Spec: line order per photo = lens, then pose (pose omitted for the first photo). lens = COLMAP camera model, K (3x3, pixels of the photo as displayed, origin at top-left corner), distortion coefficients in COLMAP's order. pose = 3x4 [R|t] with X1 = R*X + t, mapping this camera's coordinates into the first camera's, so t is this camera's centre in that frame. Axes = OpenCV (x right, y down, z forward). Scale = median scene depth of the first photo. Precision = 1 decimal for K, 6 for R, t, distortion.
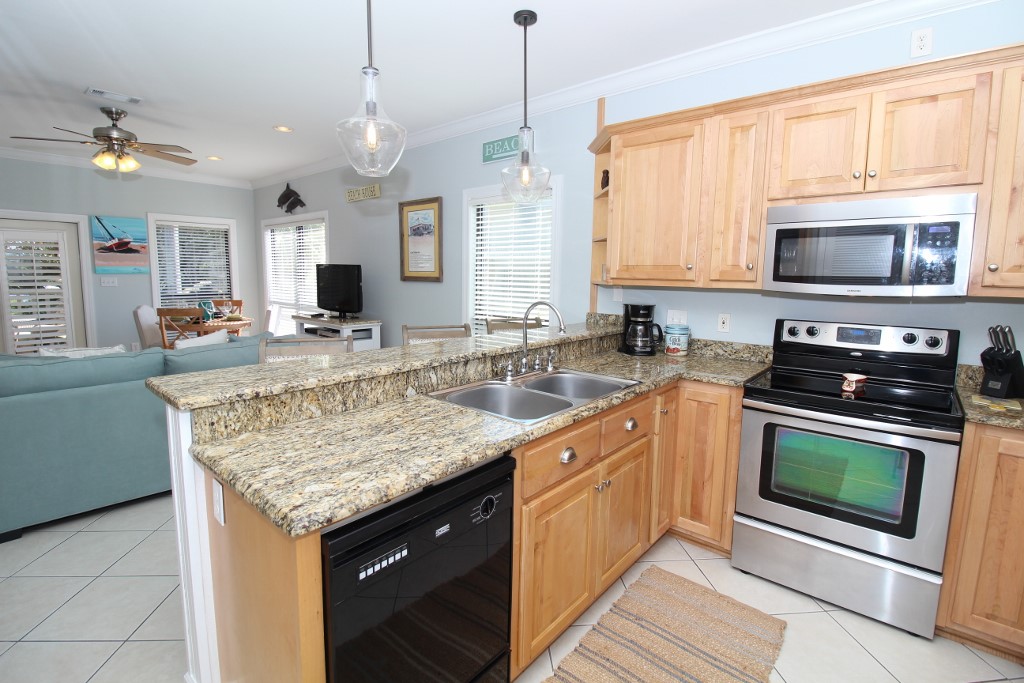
lens RADIAL K [[472.5, 0, 507.4], [0, 472.5, 327.5], [0, 0, 1]] dist [-0.010414, -0.004505]
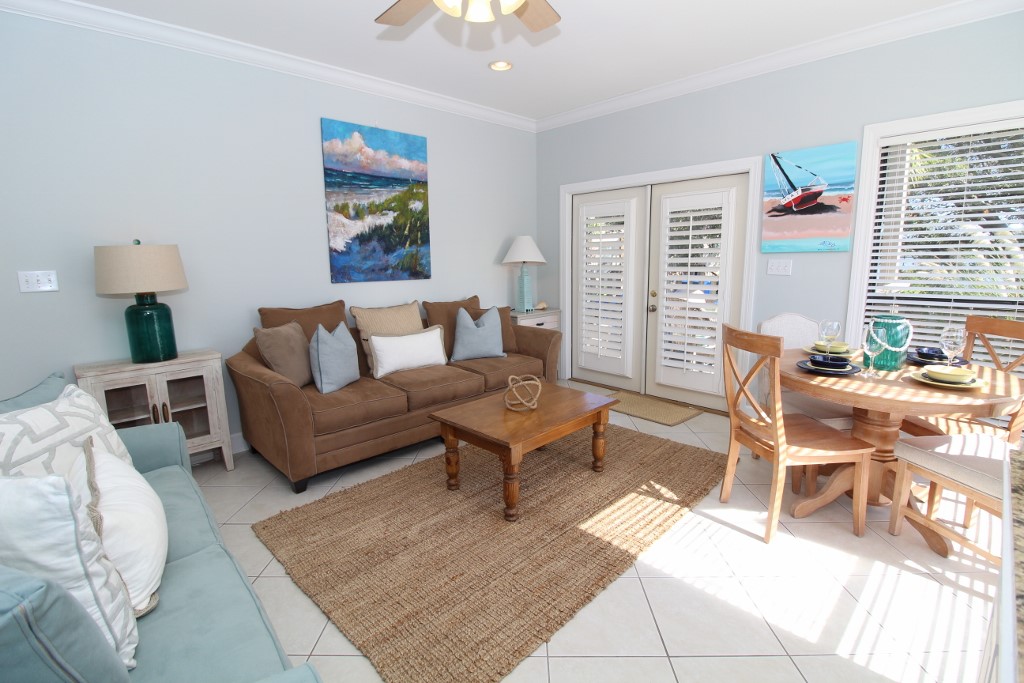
lens RADIAL K [[472.5, 0, 515.6], [0, 472.5, 335.4], [0, 0, 1]] dist [-0.010414, -0.004505]
pose [[-0.089181, 0.147459, -0.985039, -0.334584], [-0.101227, 0.982517, 0.156246, -0.103791], [0.990858, 0.113647, -0.072695, 1.039778]]
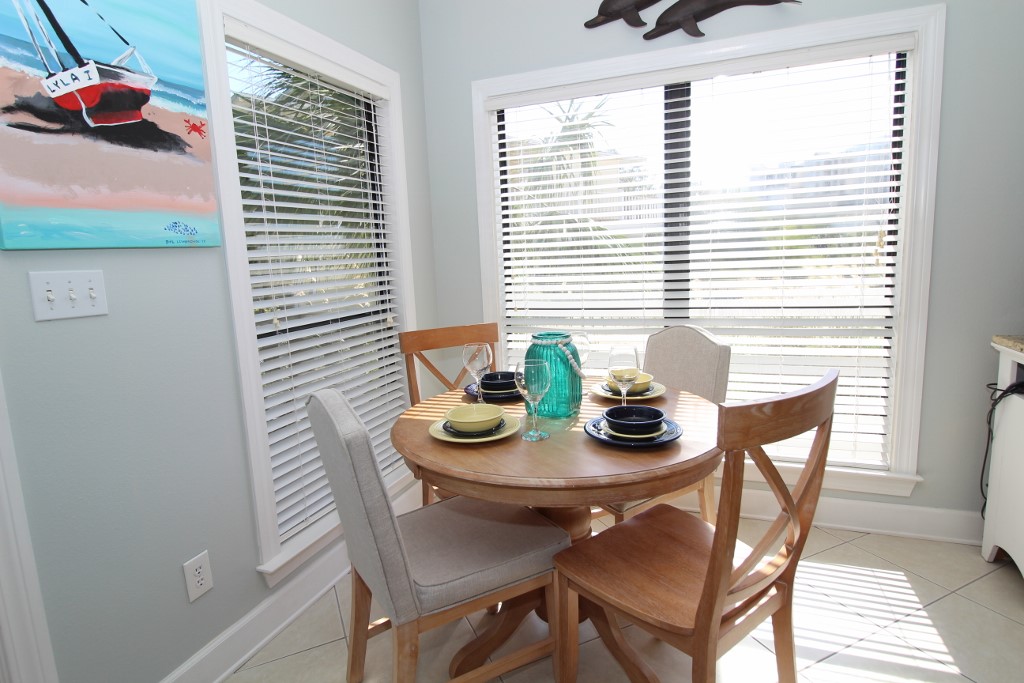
lens RADIAL K [[552.6, 0, 520.7], [0, 552.6, 333.5], [0, 0, 1]] dist [-0.004583, -0.003853]
pose [[0.934533, -0.106534, 0.339558, -1.085763], [0.099080, 0.994304, 0.039267, -0.103141], [-0.341807, -0.003053, 0.939765, 1.041708]]
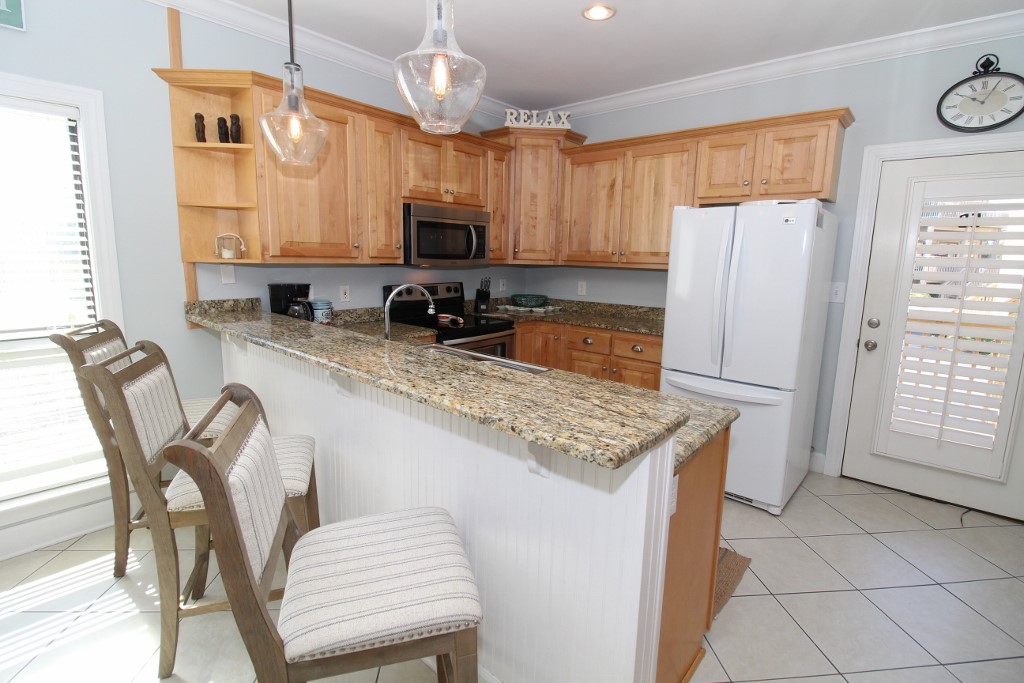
lens RADIAL K [[472.5, 0, 509.7], [0, 472.5, 336.9], [0, 0, 1]] dist [-0.010414, -0.004505]
pose [[-0.001649, -0.181931, 0.983310, -0.471533], [0.092638, 0.979055, 0.181299, -0.053223], [-0.995699, 0.091390, 0.015239, 0.400058]]
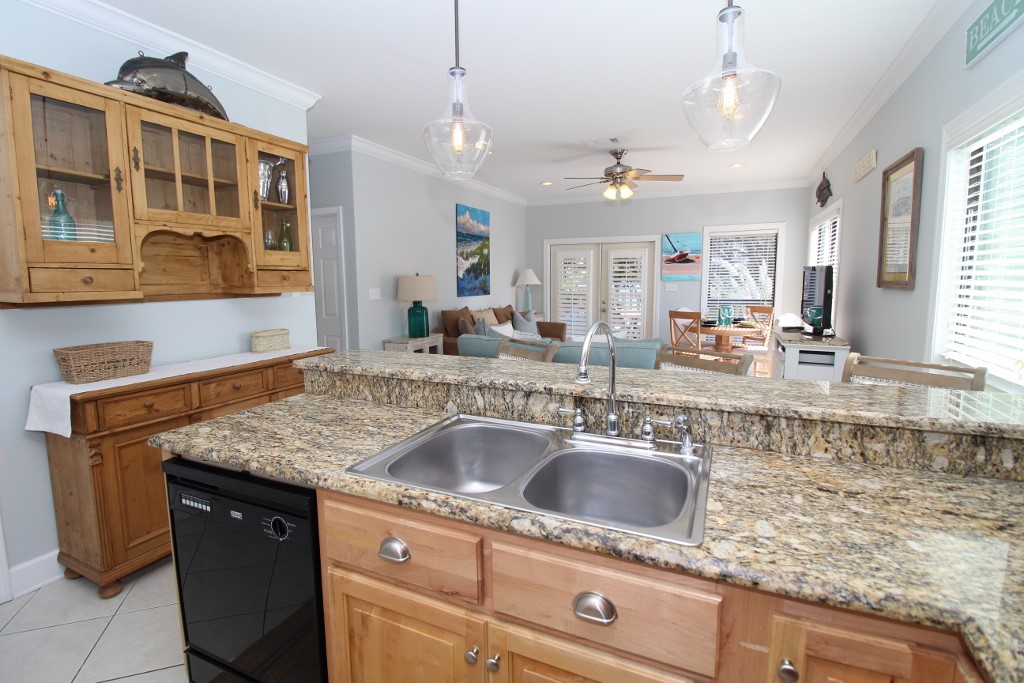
lens RADIAL K [[472.5, 0, 519.1], [0, 472.5, 328.6], [0, 0, 1]] dist [-0.010414, -0.004505]
pose [[0.291411, 0.085697, -0.952752, 0.310789], [-0.096970, 0.993495, 0.059702, -0.036890], [0.951670, 0.074990, 0.297825, 0.376002]]
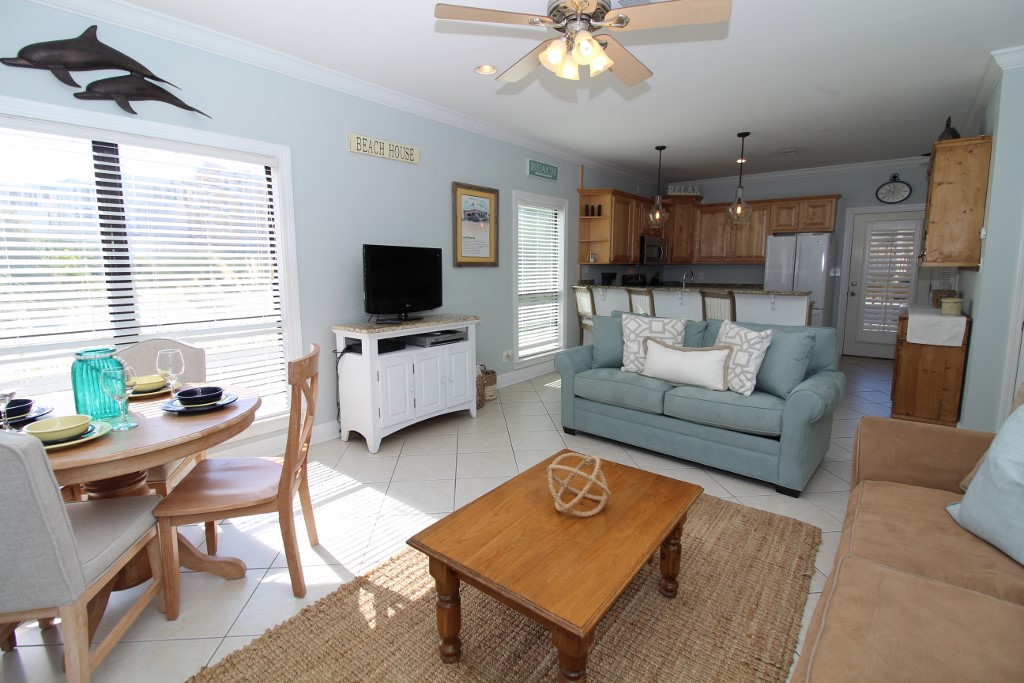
lens RADIAL K [[472.5, 0, 510.8], [0, 472.5, 334.2], [0, 0, 1]] dist [-0.010414, -0.004505]
pose [[-0.024902, -0.160110, 0.986785, -1.353044], [0.115591, 0.980009, 0.161928, -0.123862], [-0.992985, 0.118096, -0.005897, 1.055316]]
